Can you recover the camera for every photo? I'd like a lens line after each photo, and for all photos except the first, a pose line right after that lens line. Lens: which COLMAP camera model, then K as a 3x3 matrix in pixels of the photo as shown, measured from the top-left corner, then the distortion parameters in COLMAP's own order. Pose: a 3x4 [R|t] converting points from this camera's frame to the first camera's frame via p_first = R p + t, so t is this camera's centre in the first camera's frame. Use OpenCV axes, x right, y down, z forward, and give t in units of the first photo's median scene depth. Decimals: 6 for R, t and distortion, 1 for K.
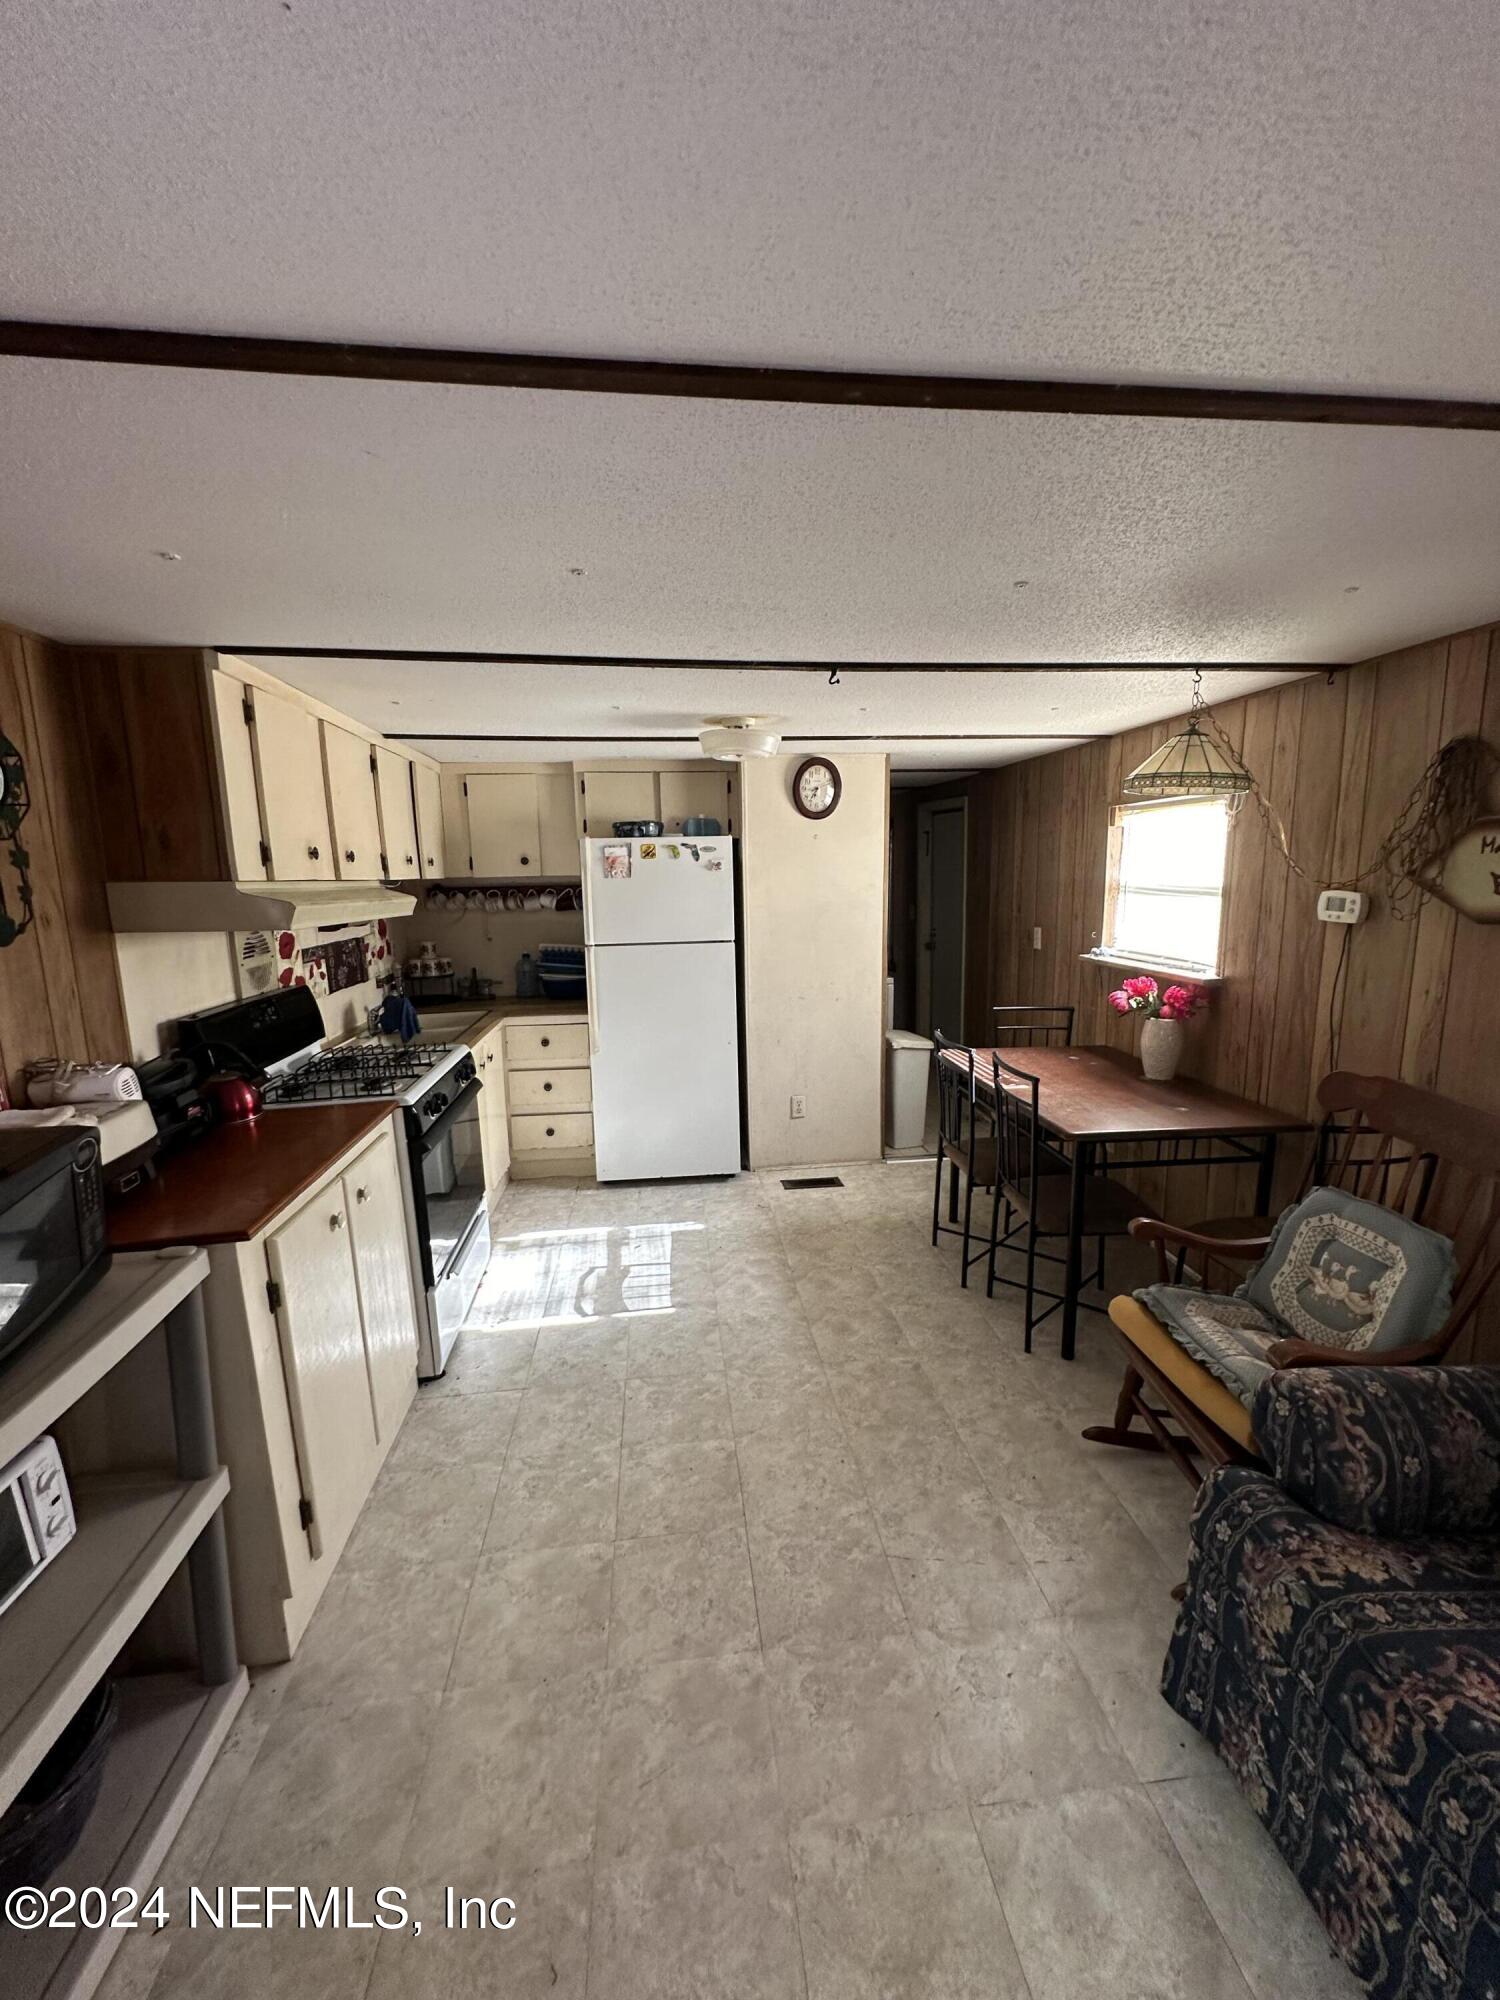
lens RADIAL K [[801.3, 0, 750.0], [0, 801.3, 1000.0], [0, 0, 1]] dist [-0.001004, 0.000572]
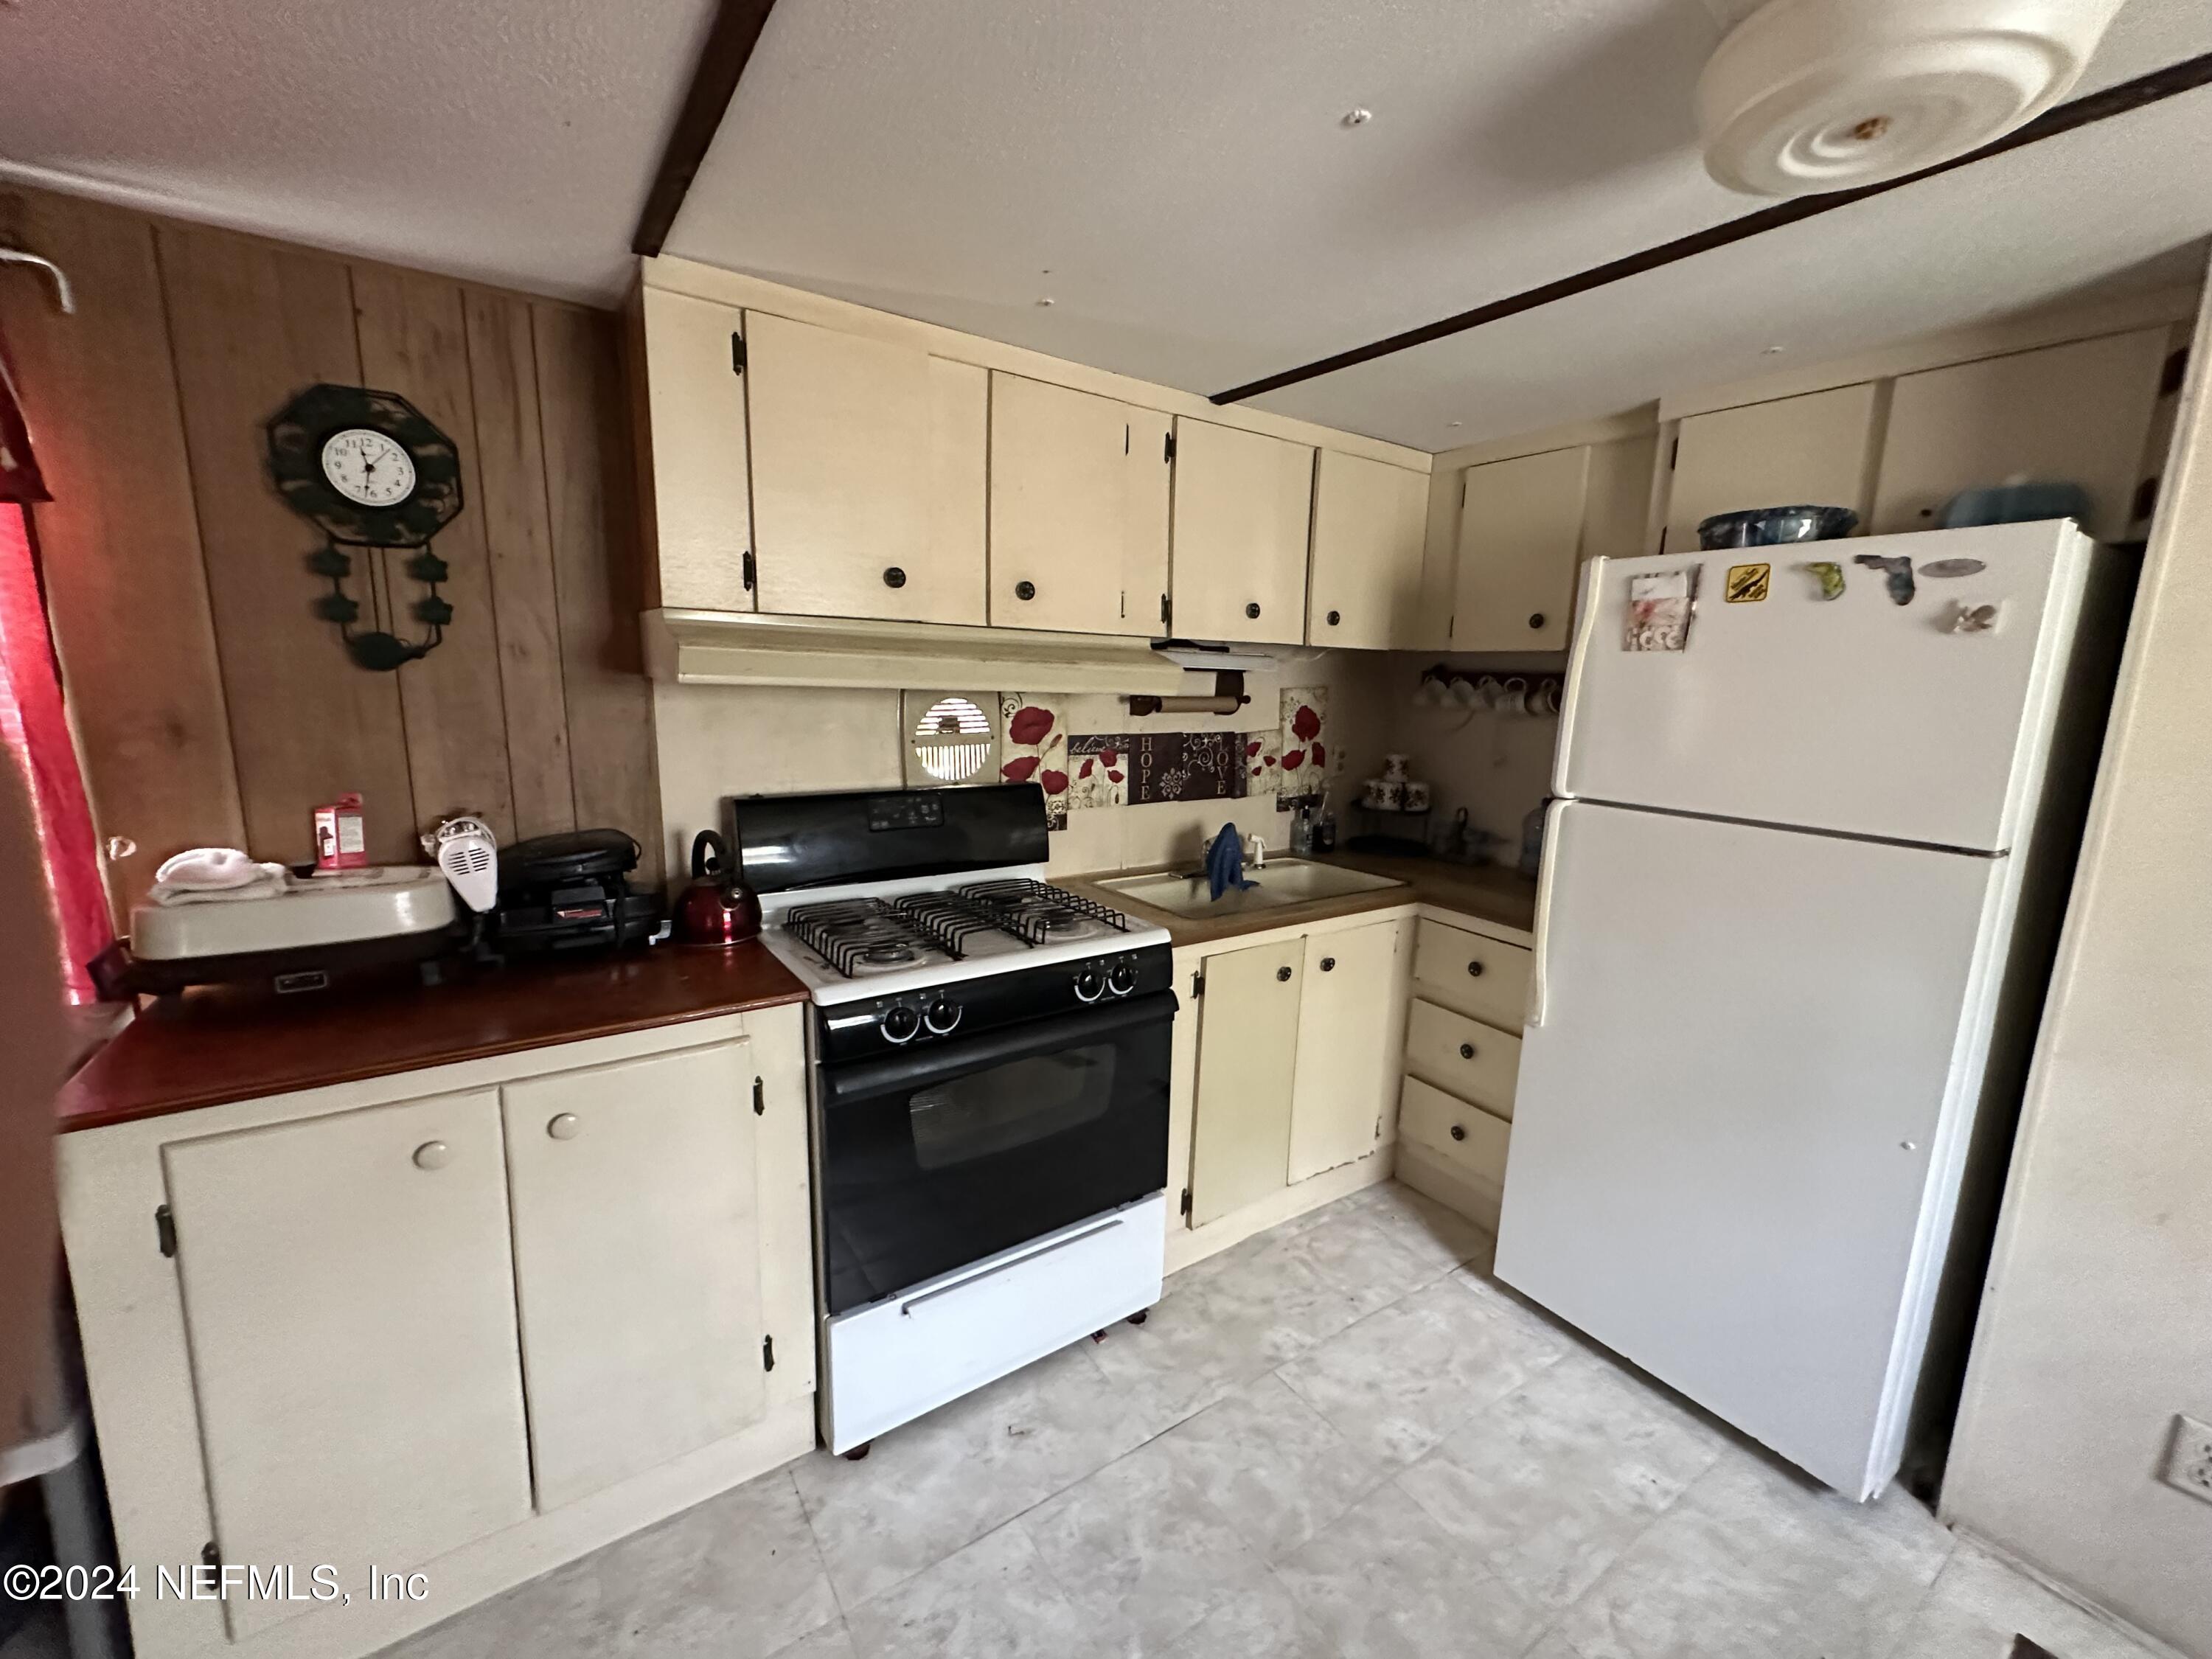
lens RADIAL K [[886.3, 0, 1108.9], [0, 886.3, 830.6], [0, 0, 1]] dist [-0.001004, 0.000572]
pose [[0.463708, 0.188448, -0.865715, 0.160326], [-0.176410, 0.977191, 0.118223, -0.083358], [0.868248, 0.097899, 0.486376, 0.689927]]
